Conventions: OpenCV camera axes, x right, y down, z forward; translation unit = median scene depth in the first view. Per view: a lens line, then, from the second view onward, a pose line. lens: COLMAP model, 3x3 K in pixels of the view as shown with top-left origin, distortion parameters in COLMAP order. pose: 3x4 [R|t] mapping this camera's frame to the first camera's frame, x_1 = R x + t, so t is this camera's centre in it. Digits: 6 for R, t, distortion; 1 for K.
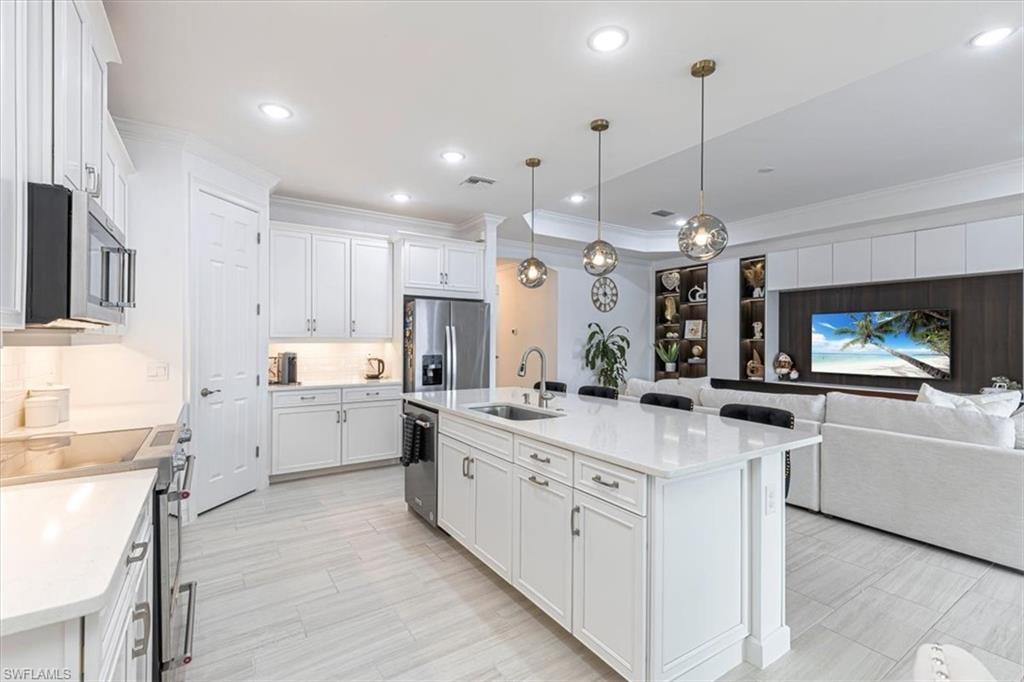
lens RADIAL K [[457.8, 0, 516.0], [0, 457.8, 340.2], [0, 0, 1]] dist [0.012934, -0.004598]
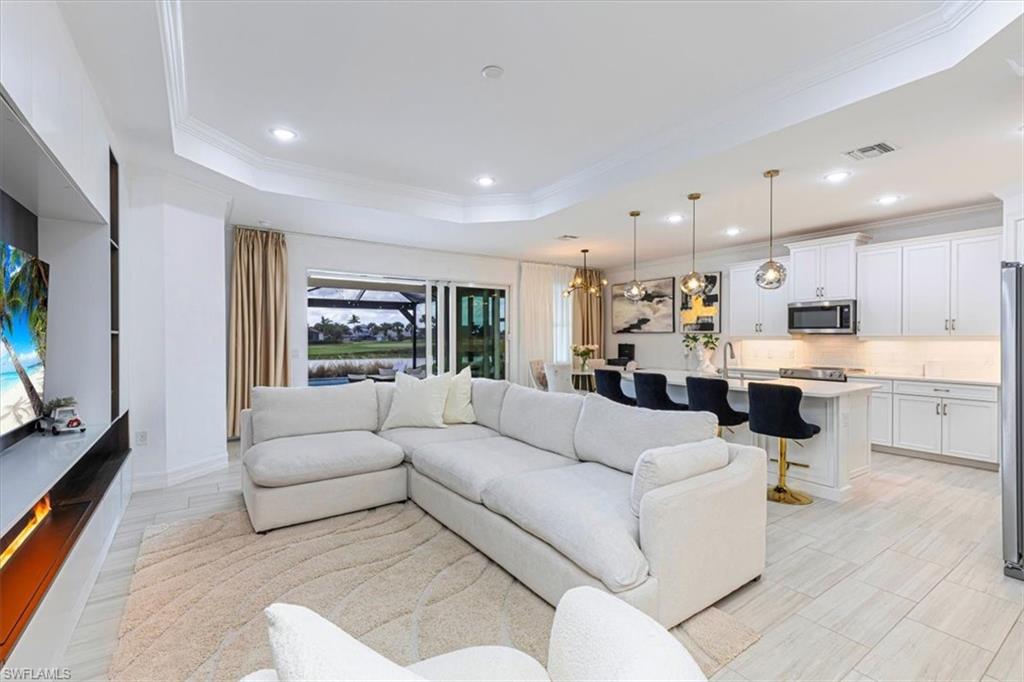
lens RADIAL K [[457.8, 0, 516.0], [0, 457.8, 340.2], [0, 0, 1]] dist [0.012934, -0.004598]
pose [[-0.999851, -0.006429, -0.016029, 0.428627], [-0.006514, 0.999965, 0.005237, 0.002927], [0.015994, 0.005341, -0.999858, 1.355648]]
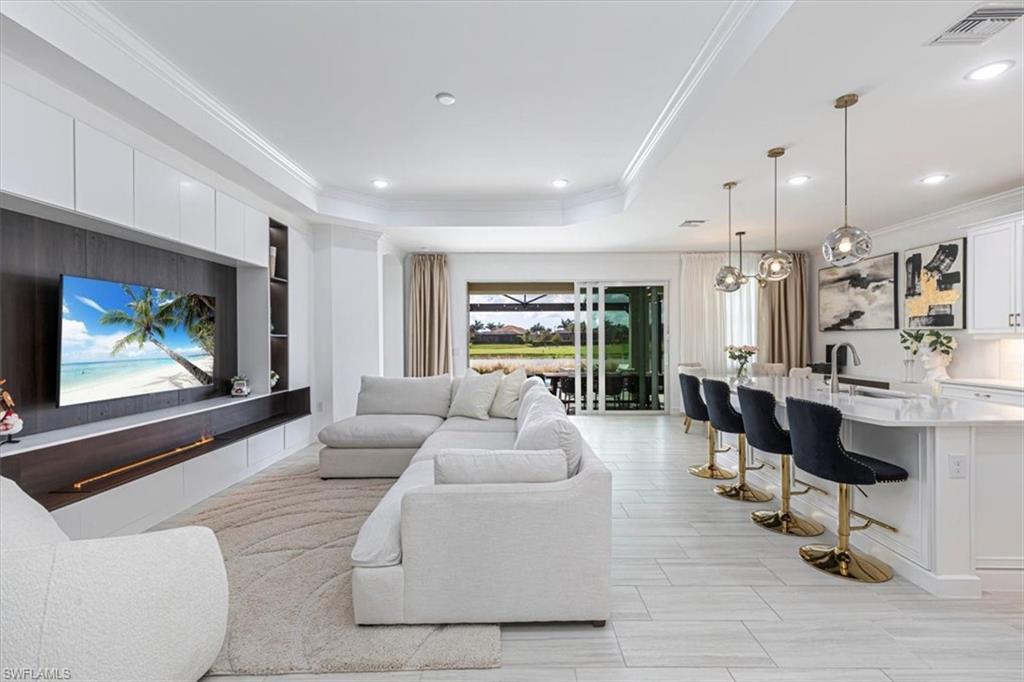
lens RADIAL K [[457.8, 0, 516.0], [0, 457.8, 340.2], [0, 0, 1]] dist [0.012934, -0.004598]
pose [[-0.834034, -0.004376, 0.551695, 0.048003], [-0.001056, 0.999979, 0.006337, 0.002217], [-0.551711, 0.004703, -0.834022, 1.264051]]
